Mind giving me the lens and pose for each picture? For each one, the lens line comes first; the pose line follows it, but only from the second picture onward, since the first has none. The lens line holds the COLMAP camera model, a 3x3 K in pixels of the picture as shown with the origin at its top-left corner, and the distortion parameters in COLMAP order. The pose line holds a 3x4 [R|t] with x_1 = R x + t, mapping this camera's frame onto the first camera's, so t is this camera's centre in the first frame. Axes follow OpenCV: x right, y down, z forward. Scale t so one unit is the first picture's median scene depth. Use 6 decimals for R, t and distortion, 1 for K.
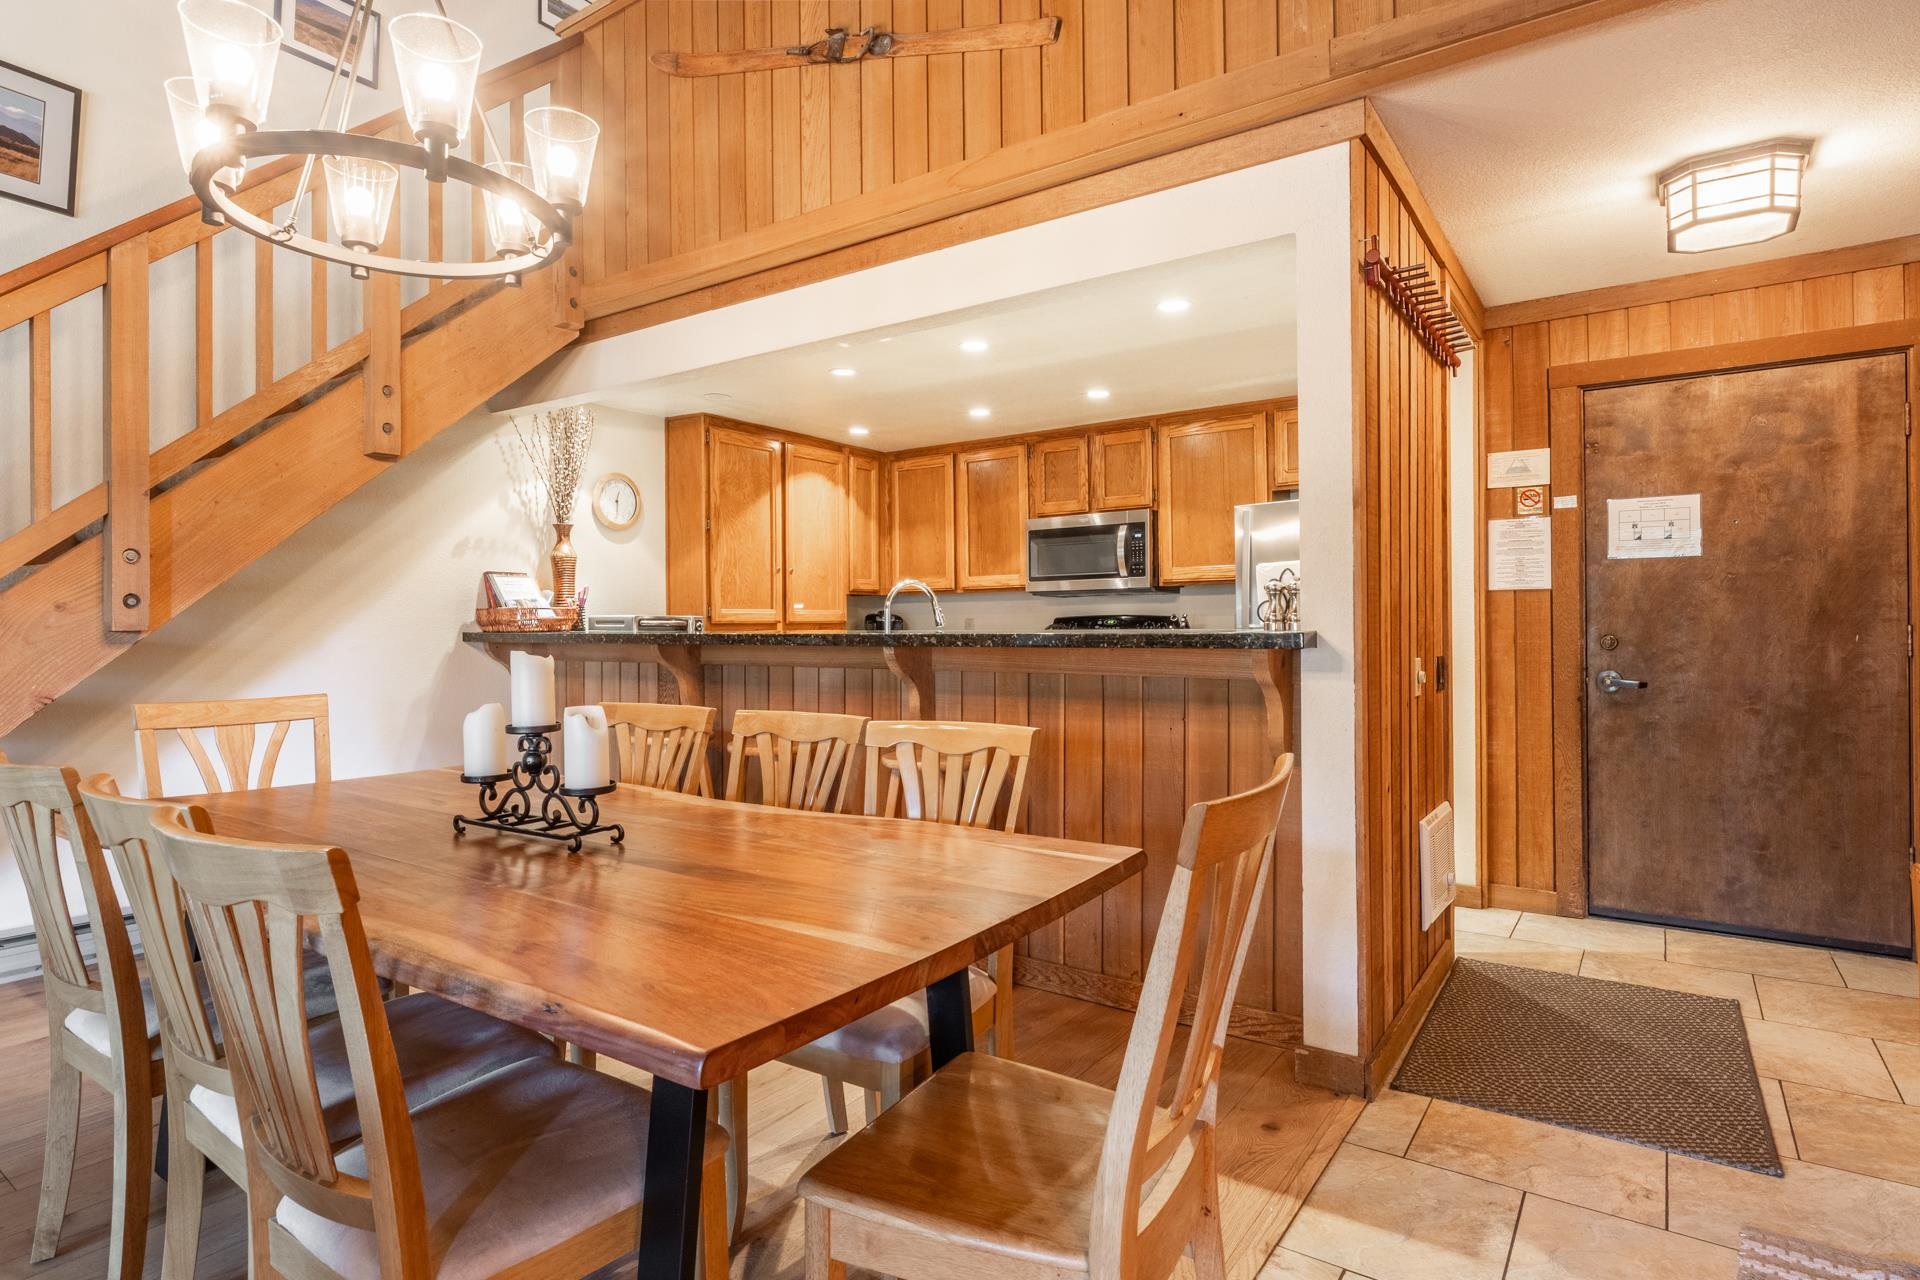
lens RADIAL K [[1027.6, 0, 944.7], [0, 1027.6, 614.8], [0, 0, 1]] dist [-0.002292, -0.002250]
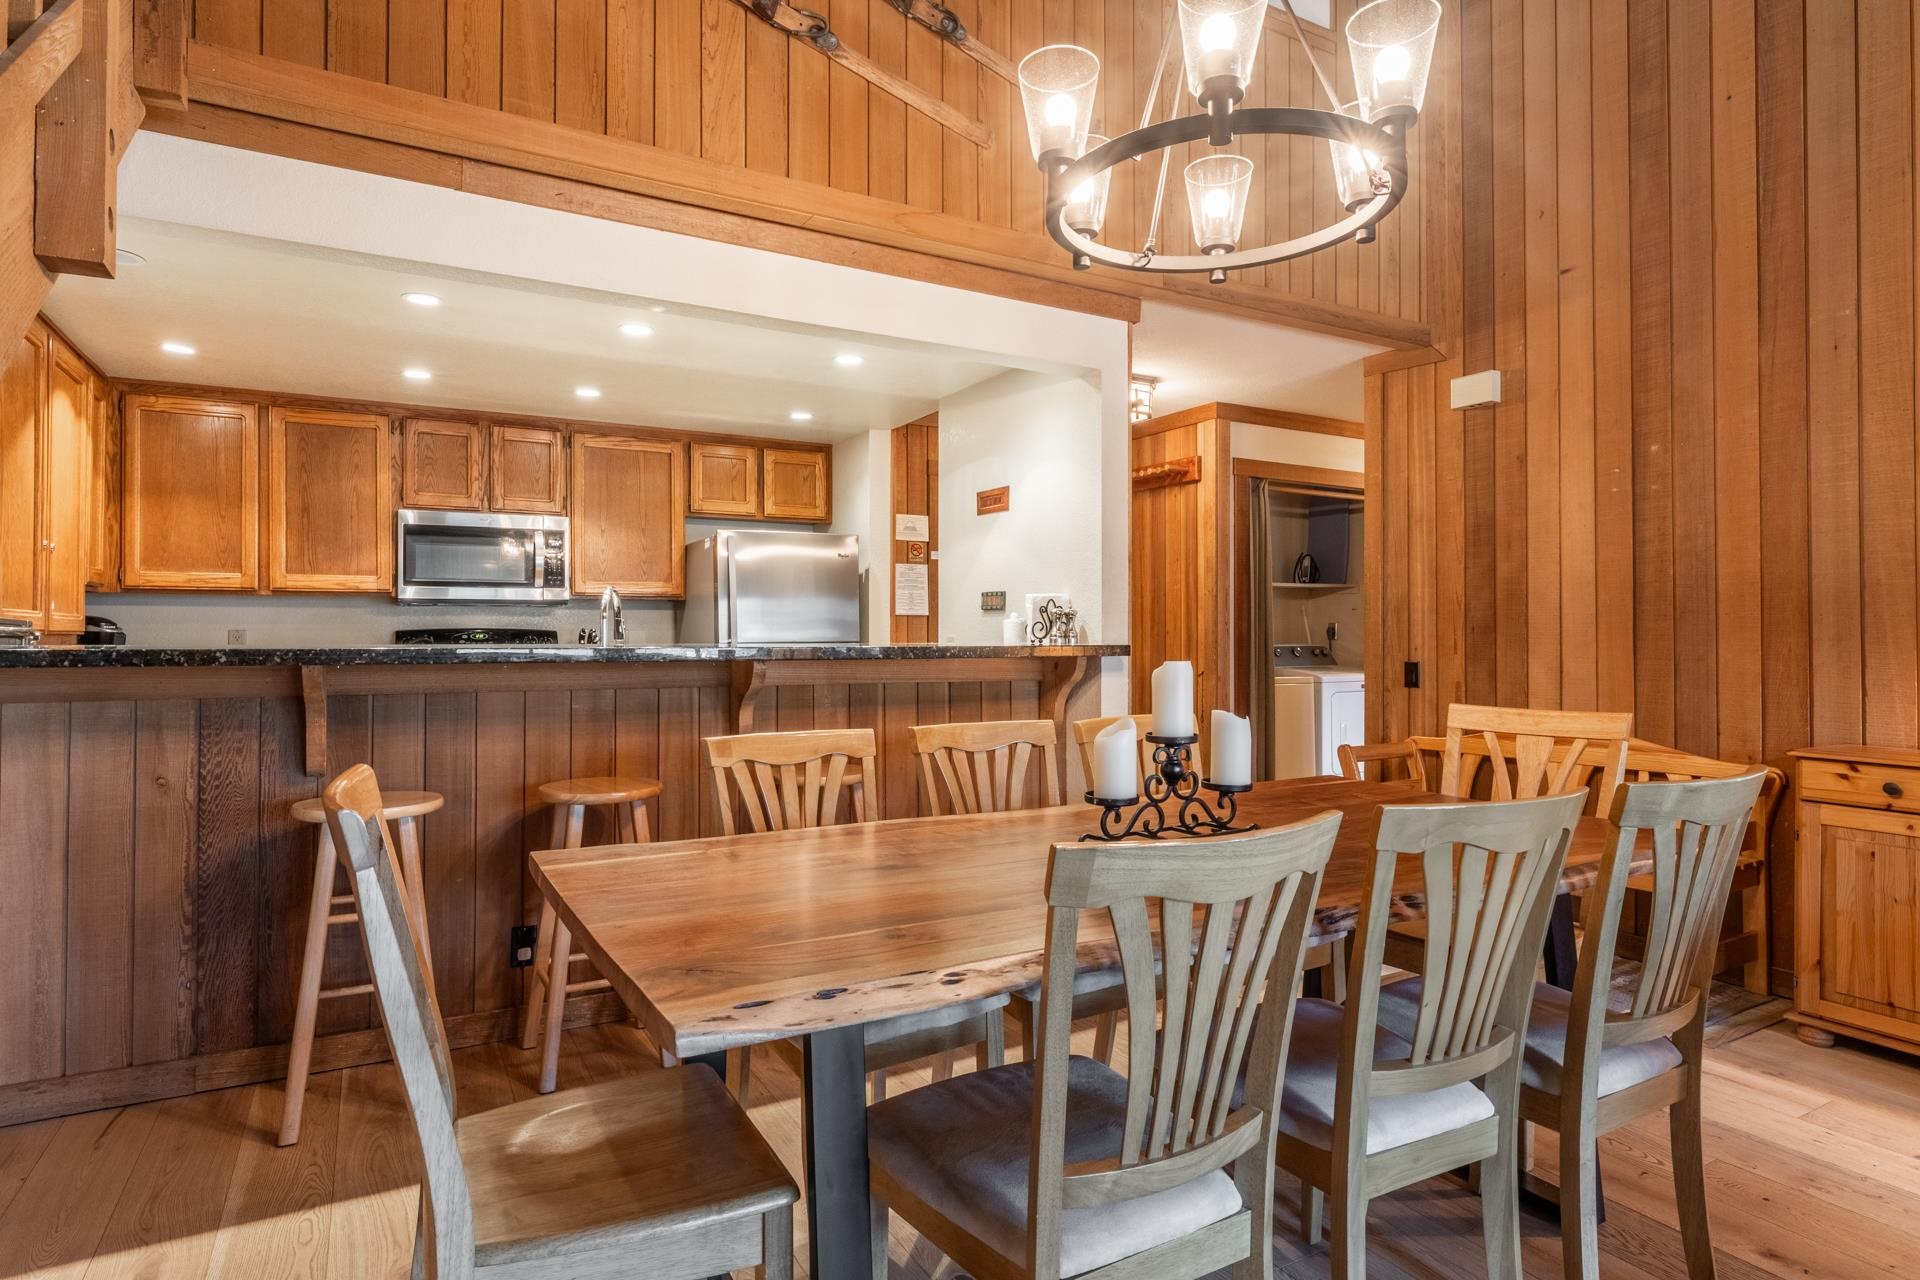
lens RADIAL K [[1027.6, 0, 945.2], [0, 1027.6, 626.7], [0, 0, 1]] dist [-0.002292, -0.002250]
pose [[0.426269, 0.016115, 0.904453, -0.592820], [-0.012196, 0.999853, -0.012067, 0.006280], [-0.904514, -0.005887, 0.426403, 0.323876]]
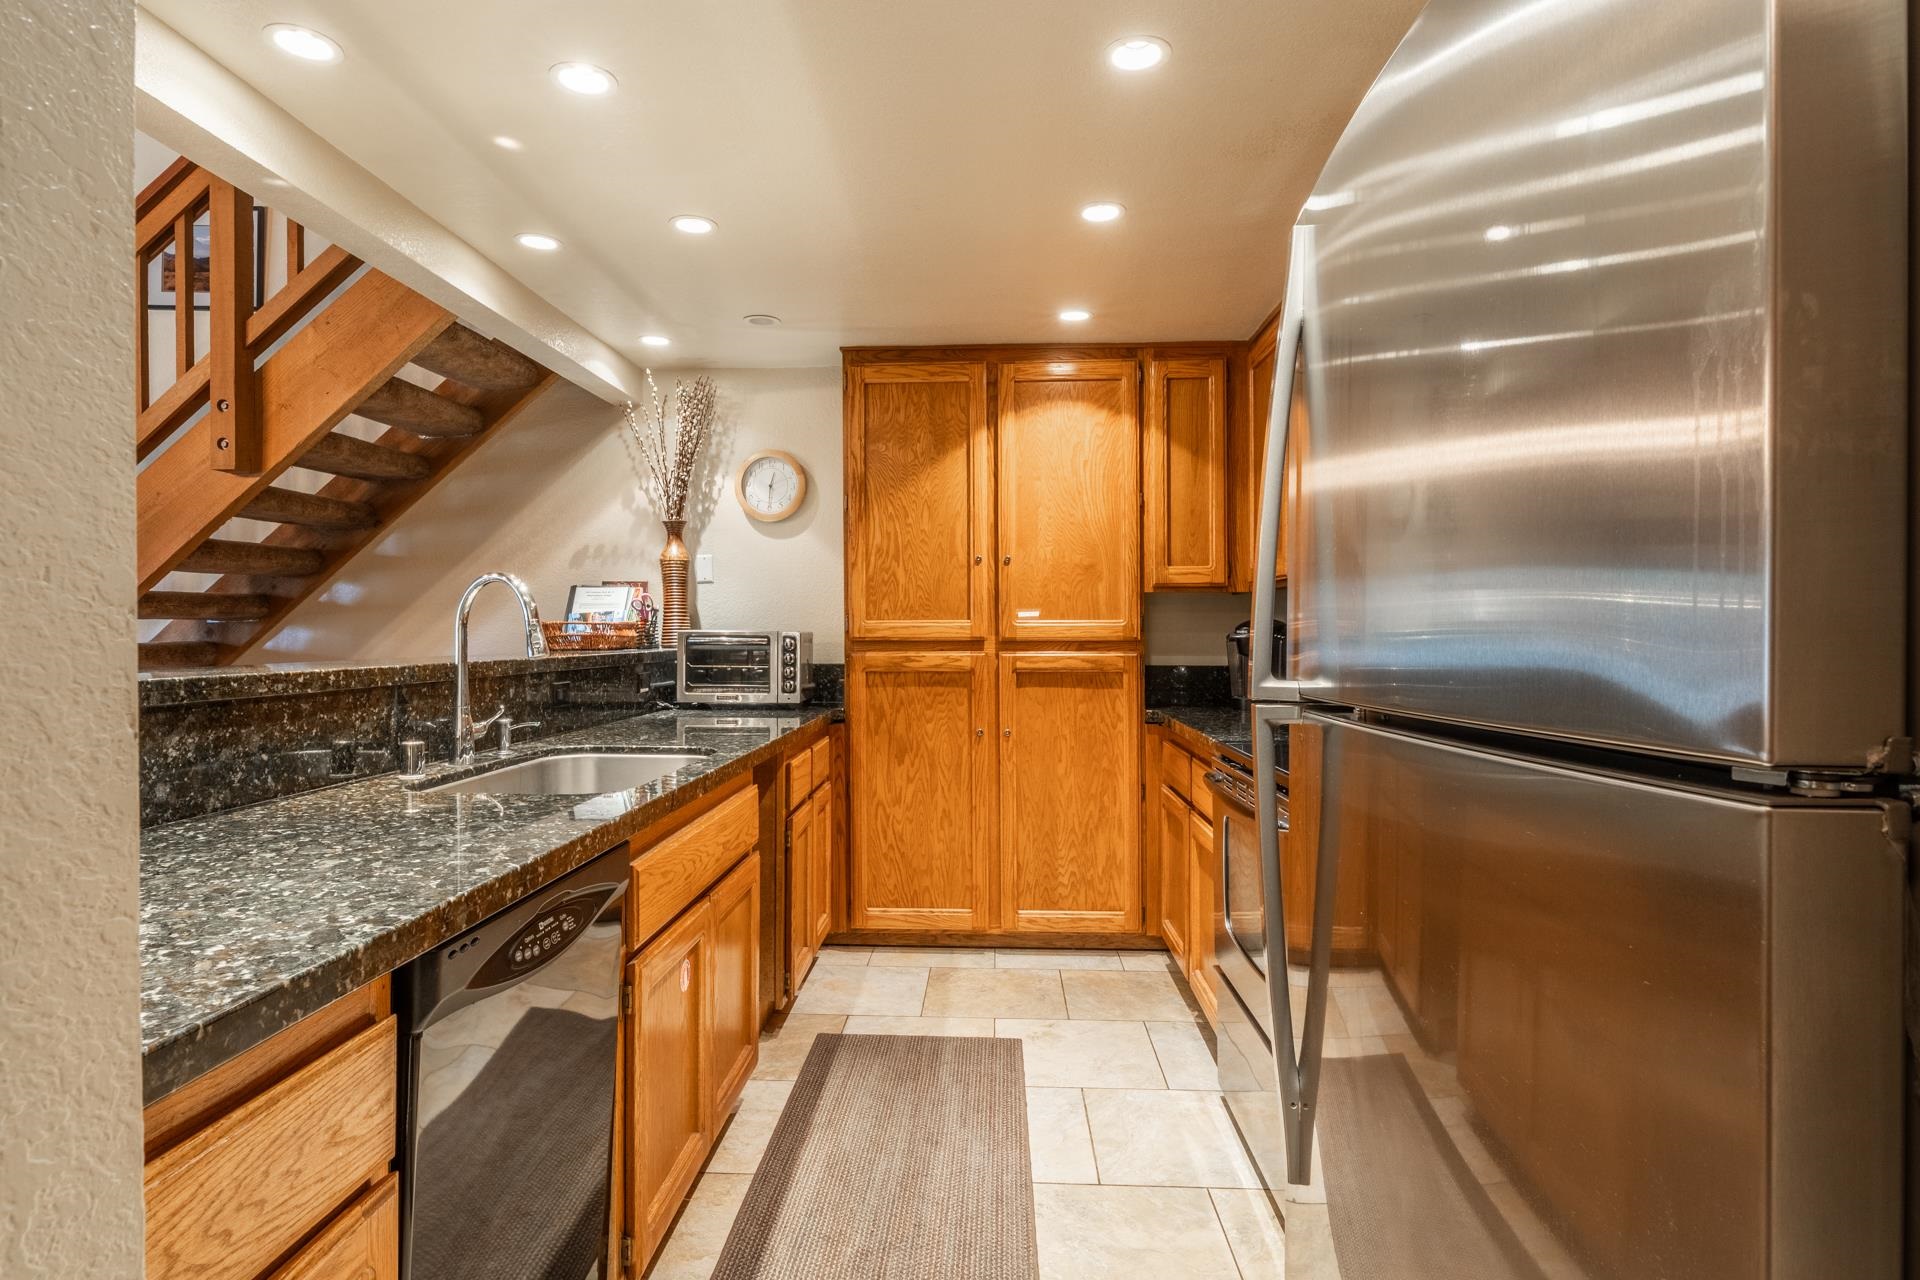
lens RADIAL K [[1027.6, 0, 944.4], [0, 1027.6, 633.1], [0, 0, 1]] dist [-0.002292, -0.002250]
pose [[0.524919, 0.003963, -0.851143, 0.475505], [0.007231, 0.999932, 0.009116, -0.003403], [0.851121, -0.010940, 0.524855, 0.779697]]
